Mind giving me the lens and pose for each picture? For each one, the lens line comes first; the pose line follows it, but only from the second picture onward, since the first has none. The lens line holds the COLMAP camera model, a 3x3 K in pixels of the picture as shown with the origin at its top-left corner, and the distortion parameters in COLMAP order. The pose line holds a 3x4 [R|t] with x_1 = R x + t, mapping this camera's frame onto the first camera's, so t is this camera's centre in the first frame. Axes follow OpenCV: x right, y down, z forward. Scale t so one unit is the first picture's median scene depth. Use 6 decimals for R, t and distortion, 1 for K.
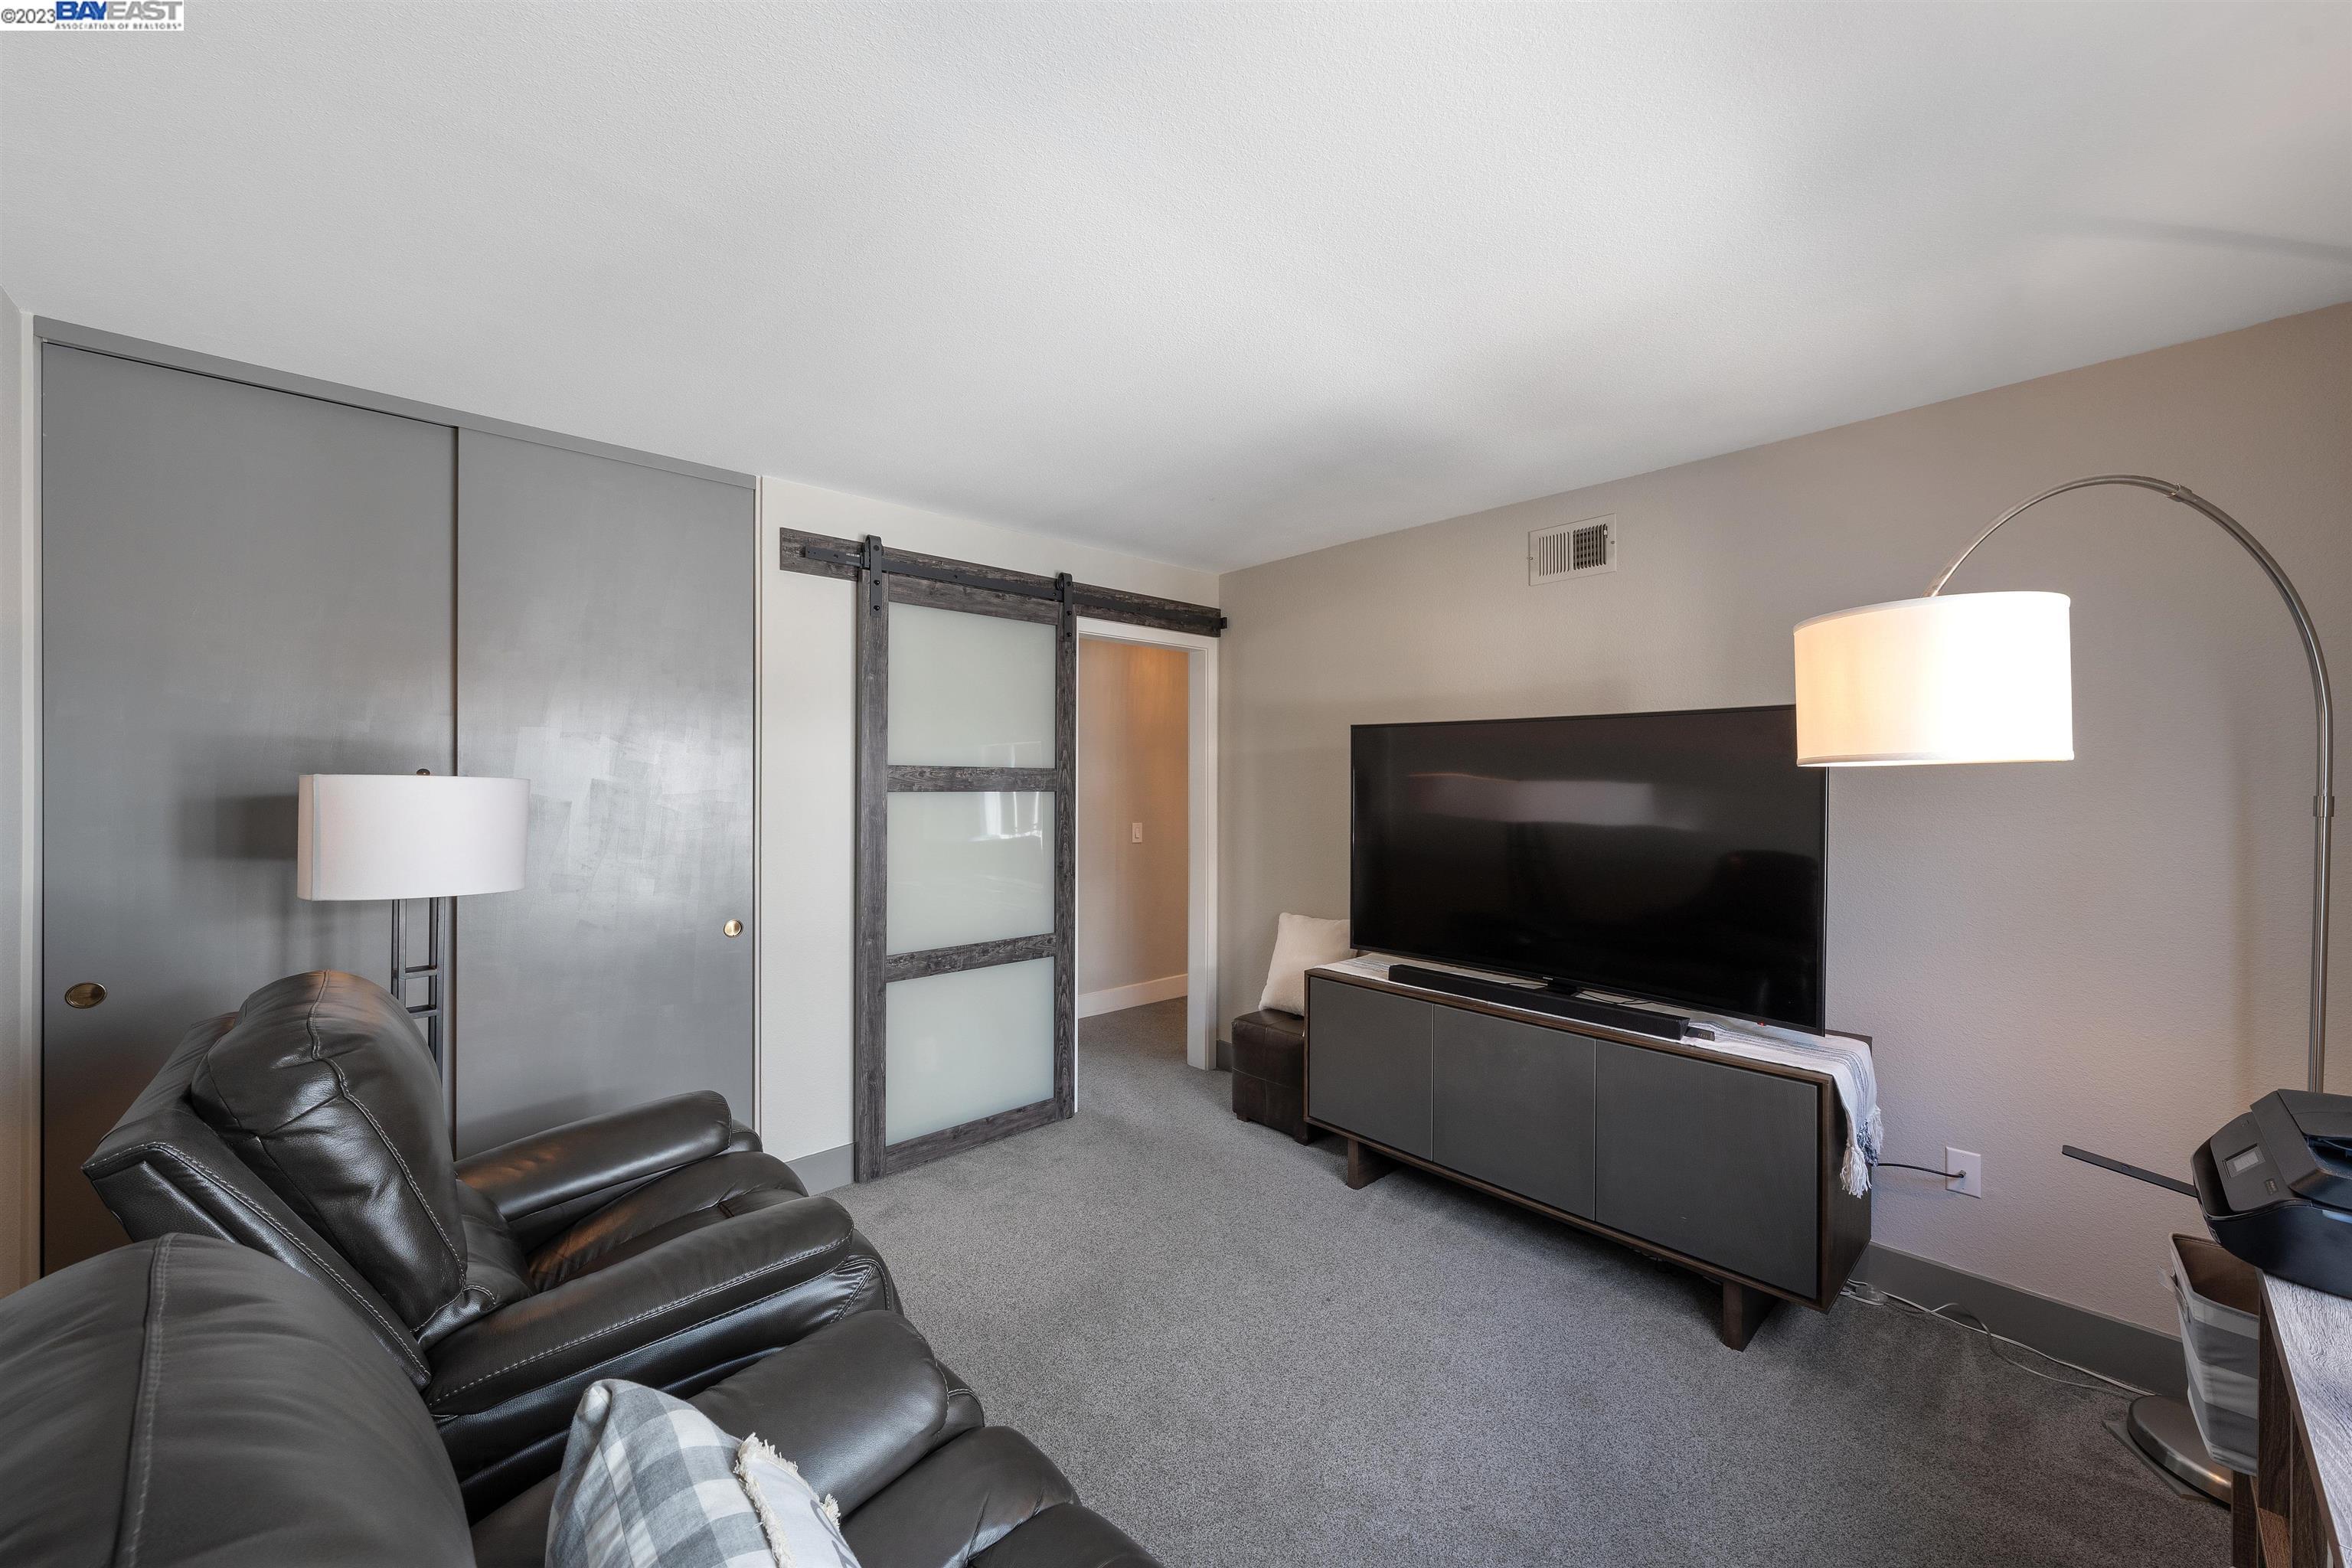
lens RADIAL K [[858.7, 0, 1166.1], [0, 858.7, 787.9], [0, 0, 1]] dist [-0.004284, 0.000053]
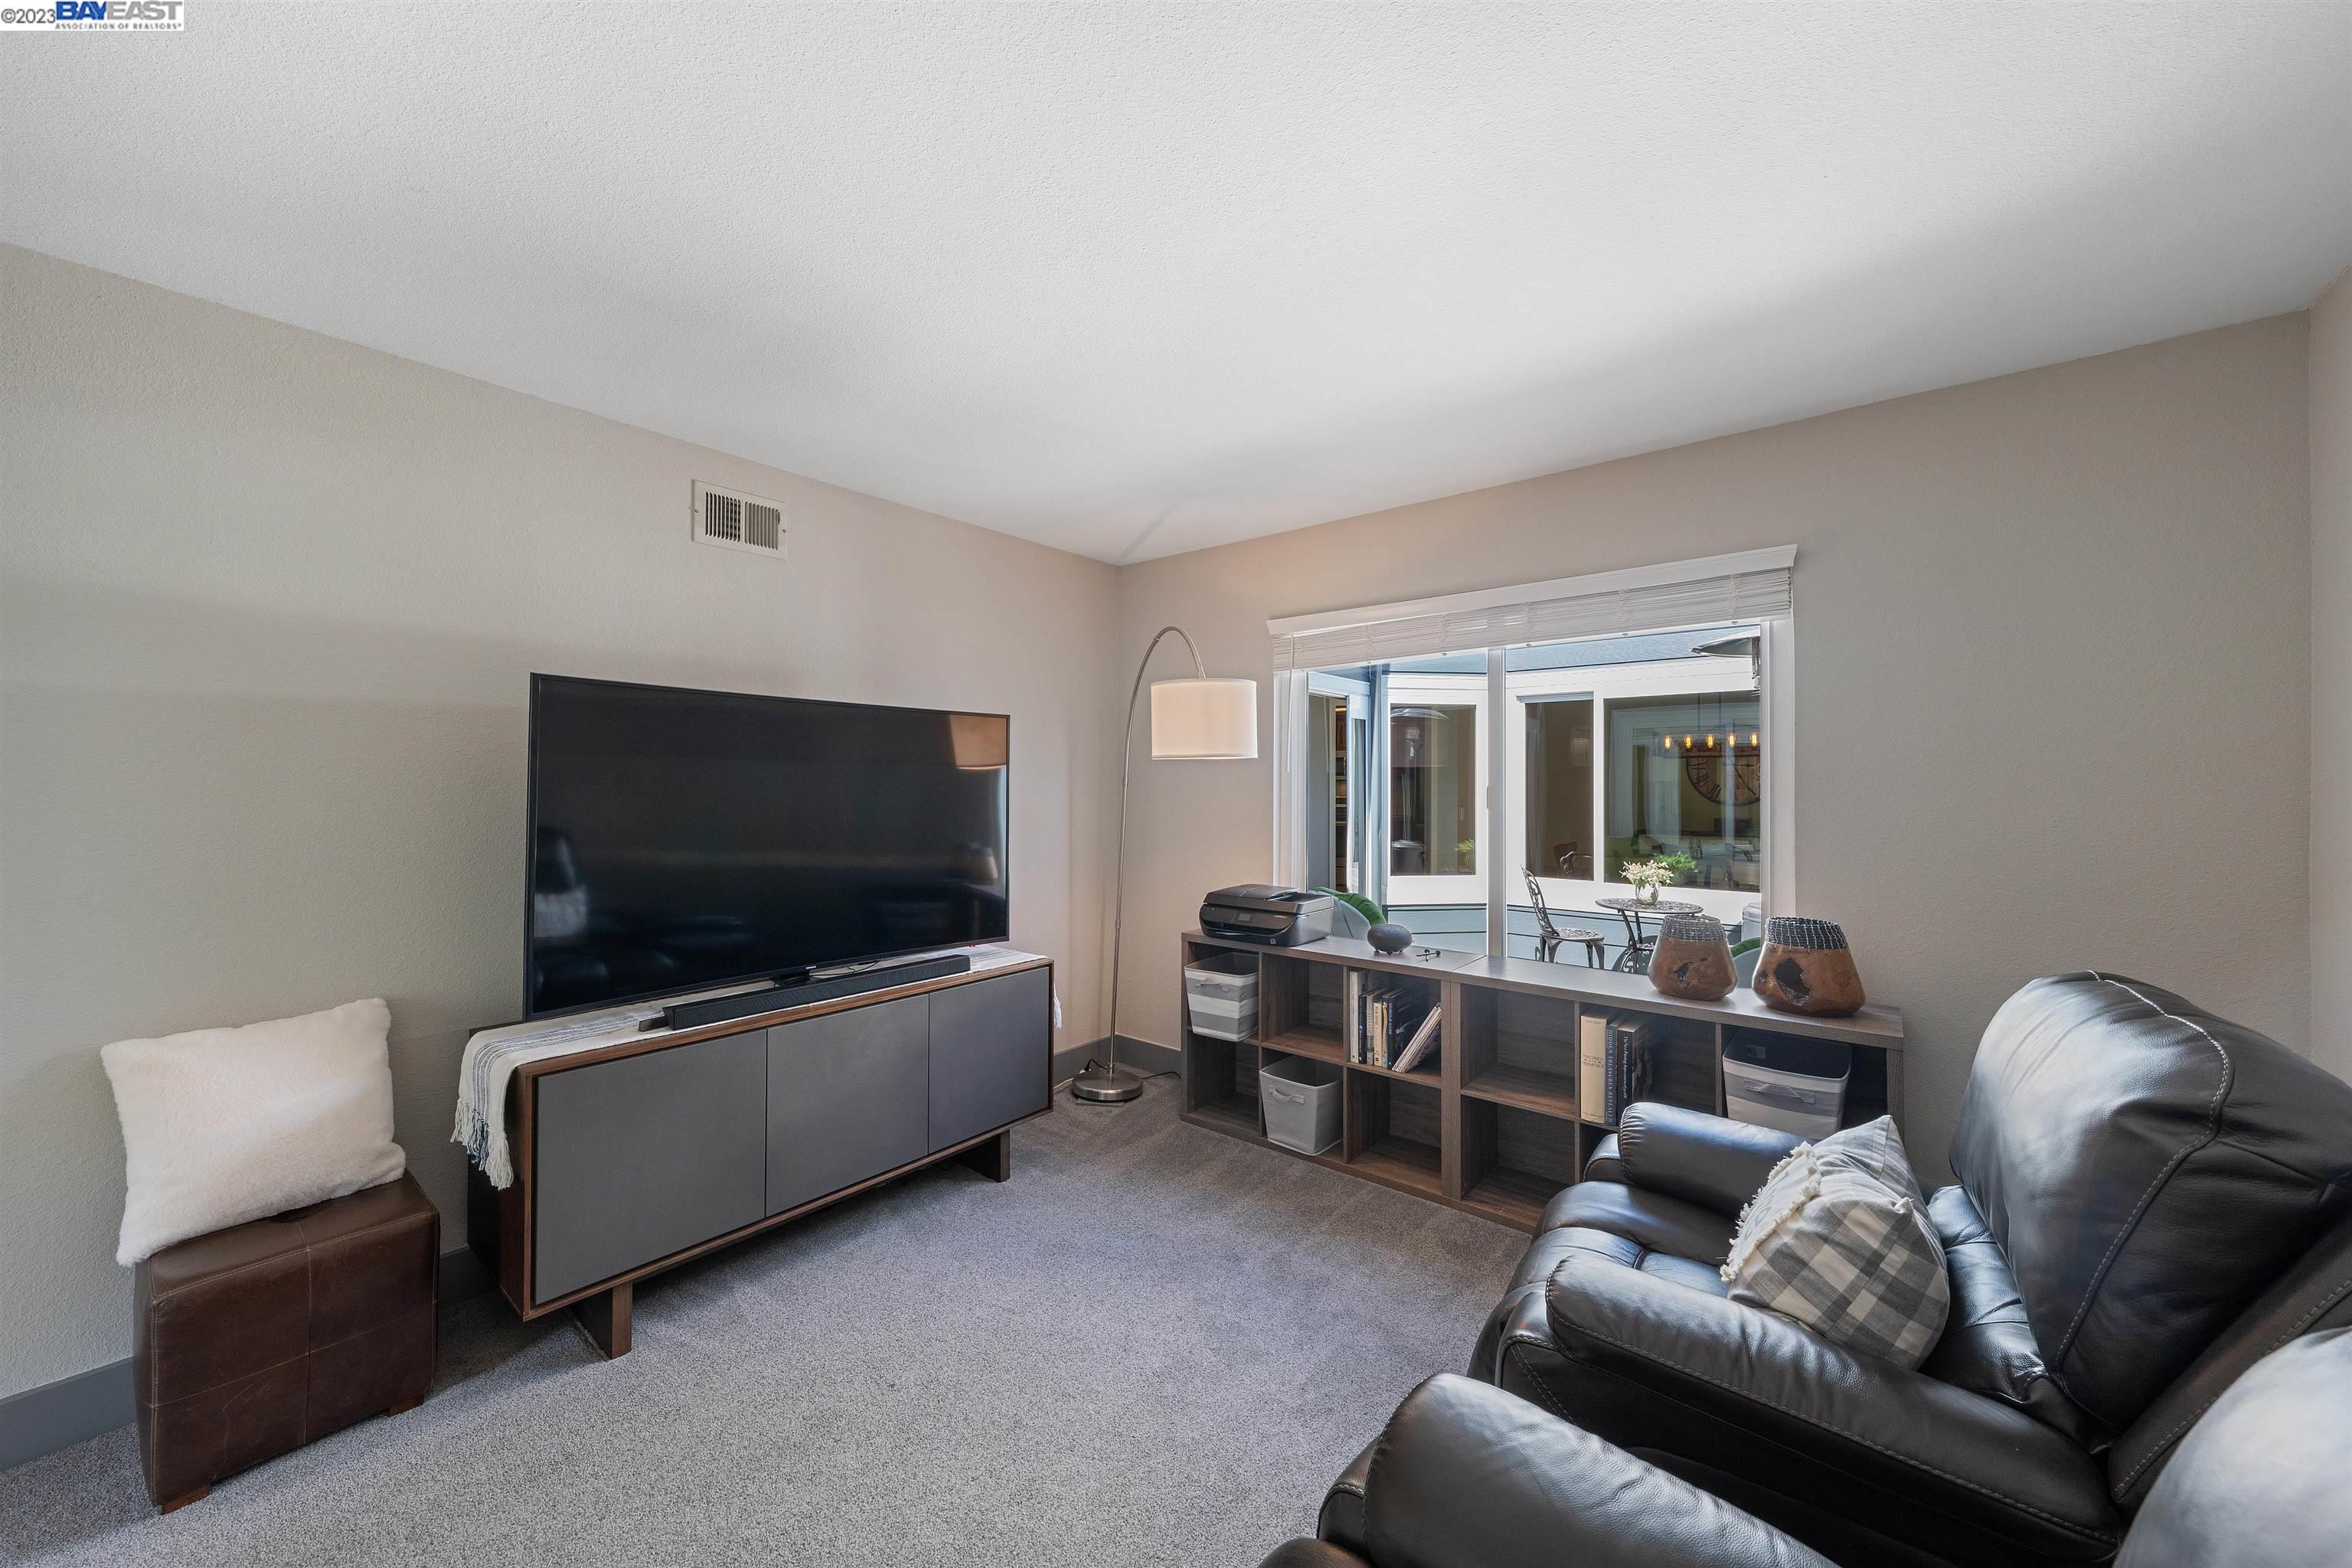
lens RADIAL K [[858.7, 0, 1166.1], [0, 858.7, 787.9], [0, 0, 1]] dist [-0.004284, 0.000053]
pose [[-0.145713, -0.006000, 0.989309, -0.512303], [0.008408, 0.999938, 0.007303, 0.012399], [-0.989291, 0.009383, -0.145653, 0.659038]]
